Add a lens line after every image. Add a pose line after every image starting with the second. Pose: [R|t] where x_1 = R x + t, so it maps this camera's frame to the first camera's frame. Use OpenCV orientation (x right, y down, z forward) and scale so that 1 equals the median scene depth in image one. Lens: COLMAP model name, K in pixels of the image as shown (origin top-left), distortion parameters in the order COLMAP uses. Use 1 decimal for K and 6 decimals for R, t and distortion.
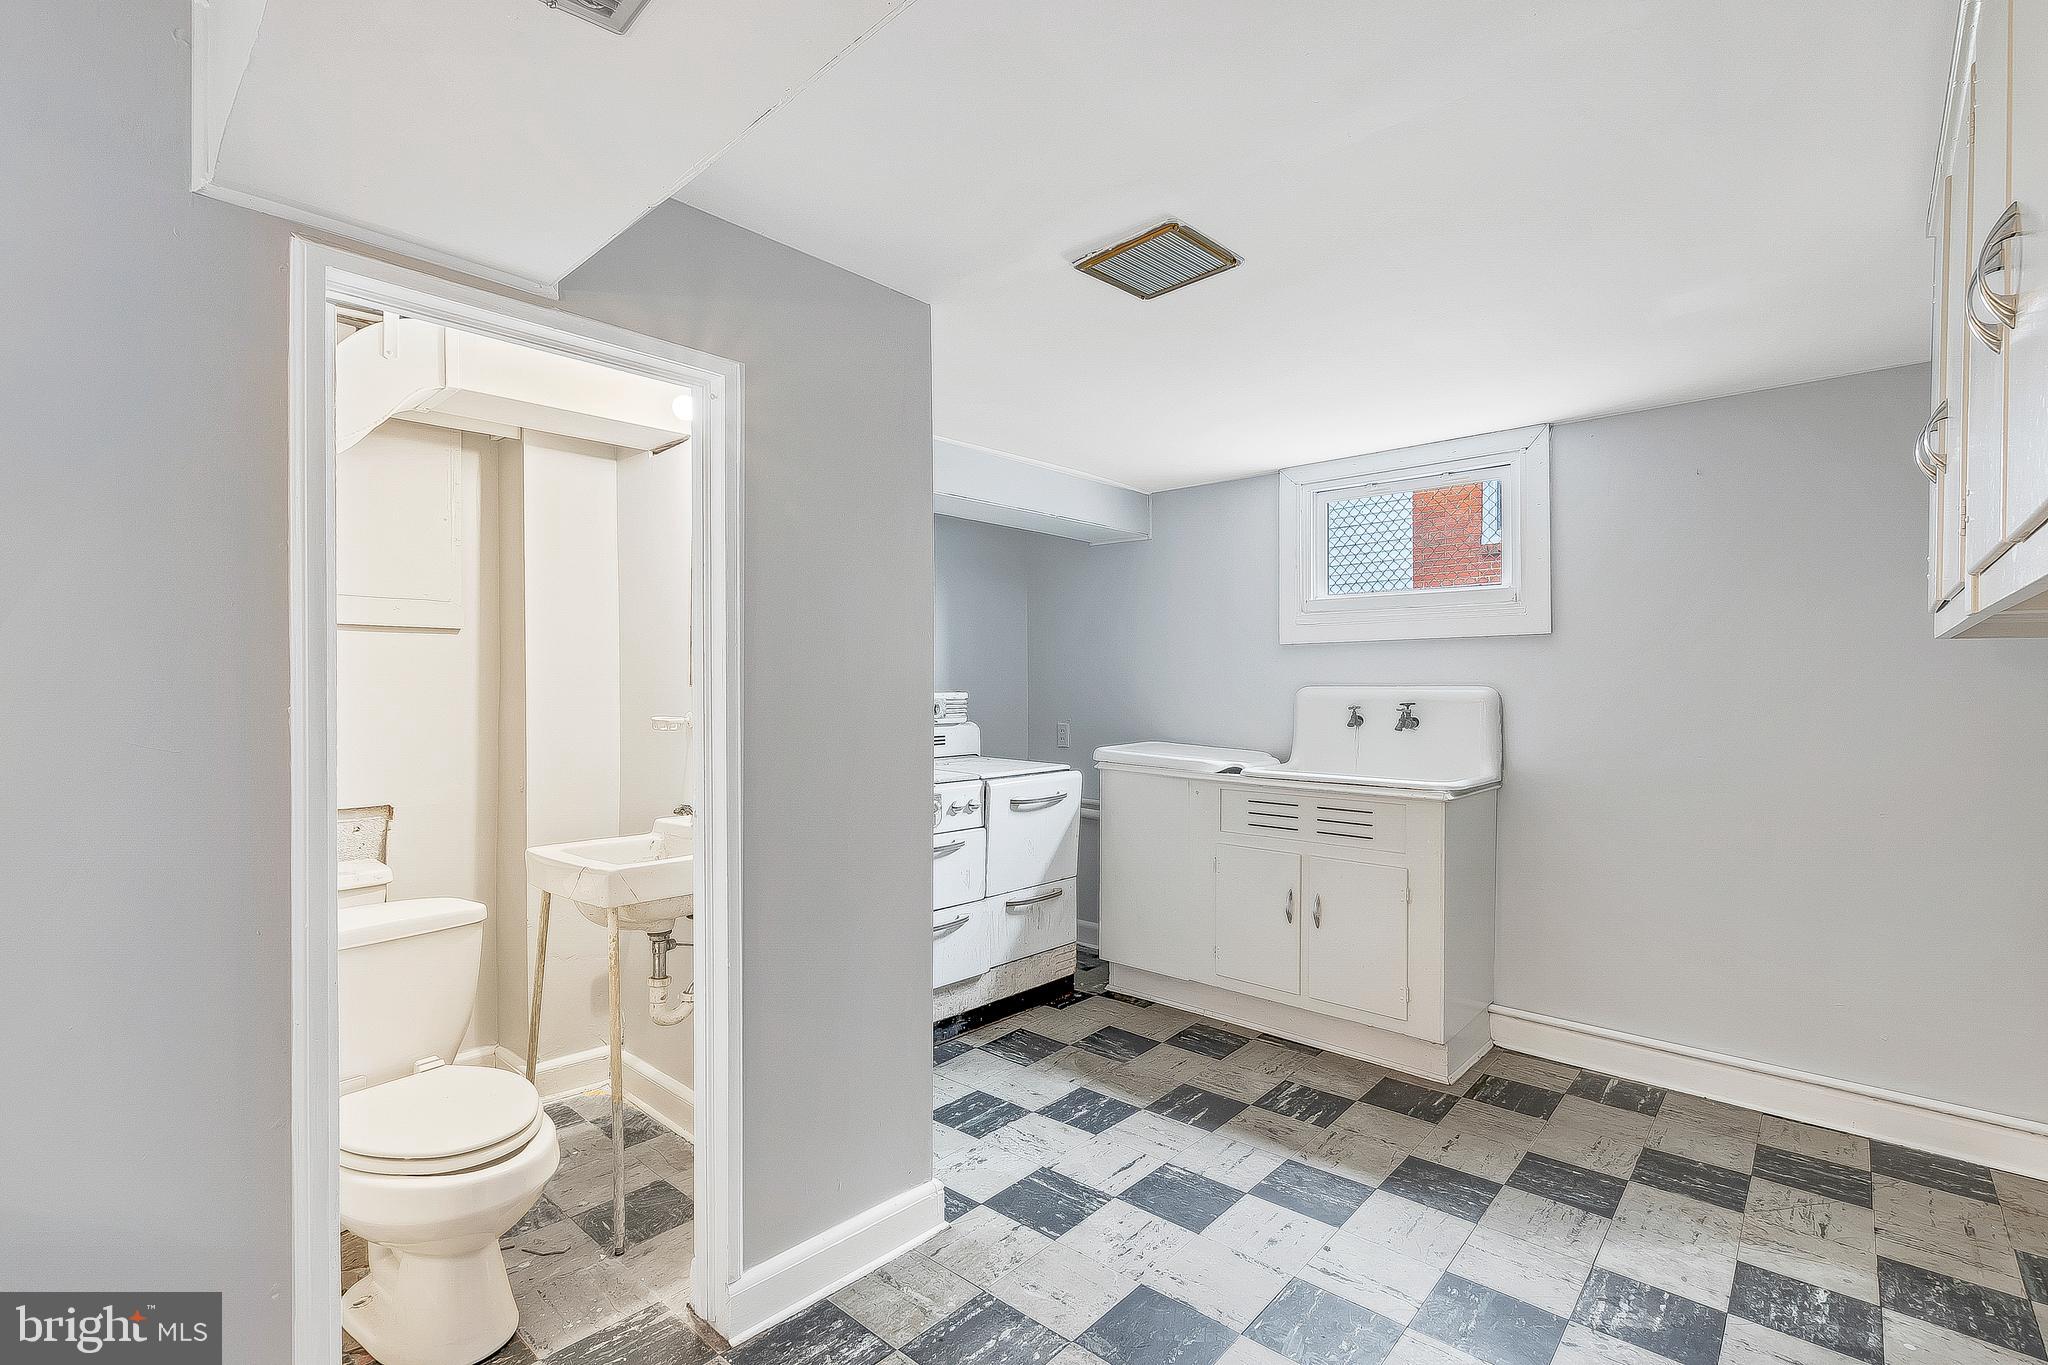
lens RADIAL K [[911.3, 0, 1017.9], [0, 911.3, 689.3], [0, 0, 1]] dist [0.004073, 0.000219]
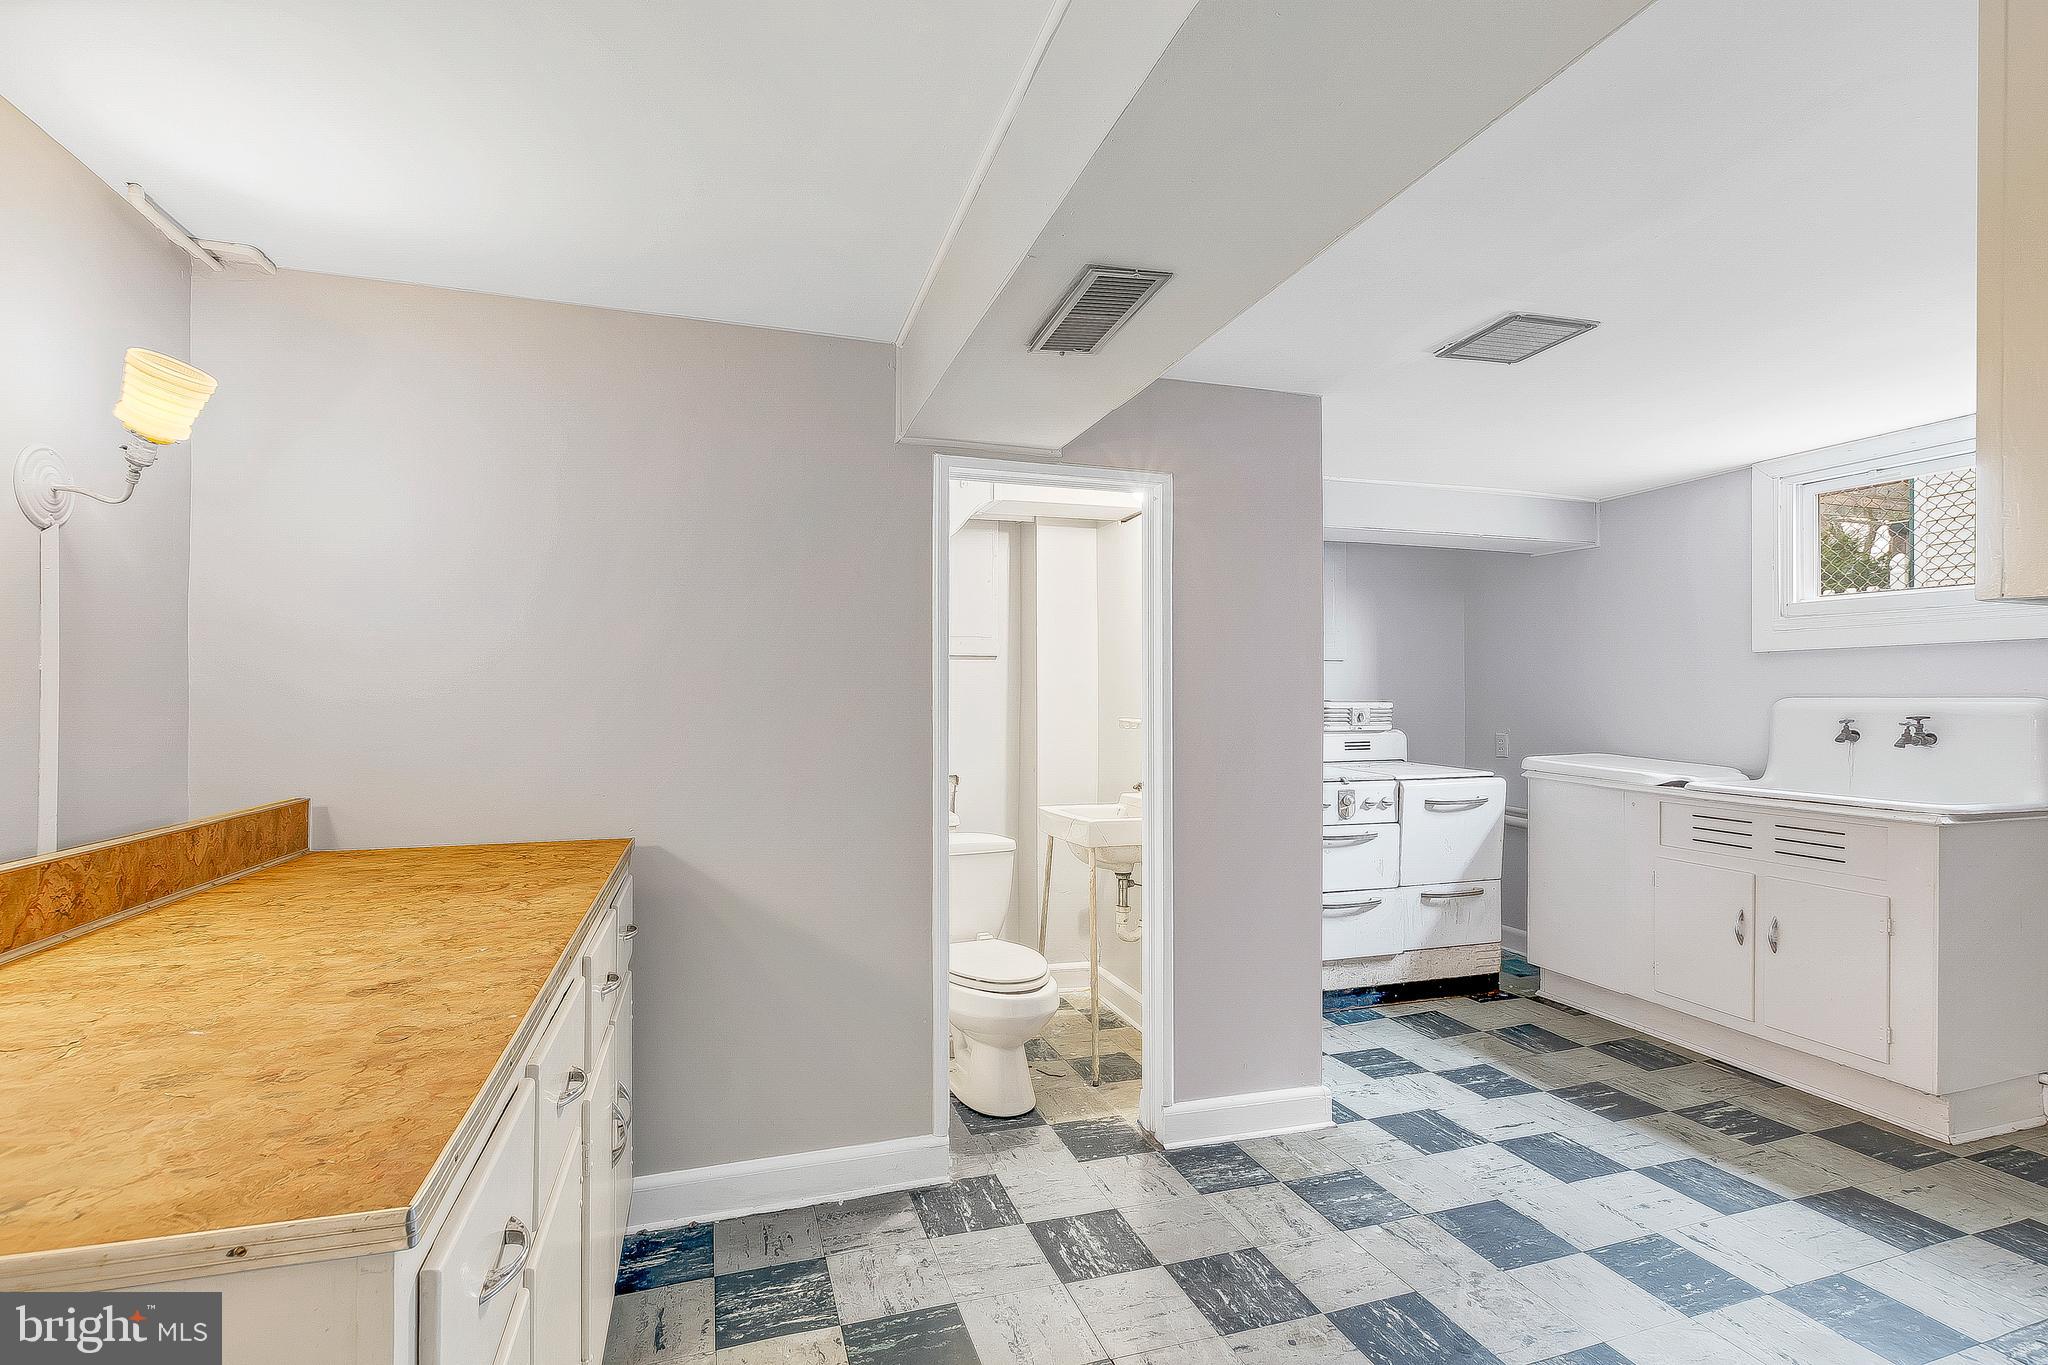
lens RADIAL K [[908.6, 0, 1028.5], [0, 908.6, 688.7], [0, 0, 1]] dist [-0.000251, 0.000081]
pose [[0.880784, -0.001871, -0.473514, 0.109298], [-0.003880, 0.999930, -0.011169, 0.001550], [0.473502, 0.011675, 0.880715, -0.232696]]
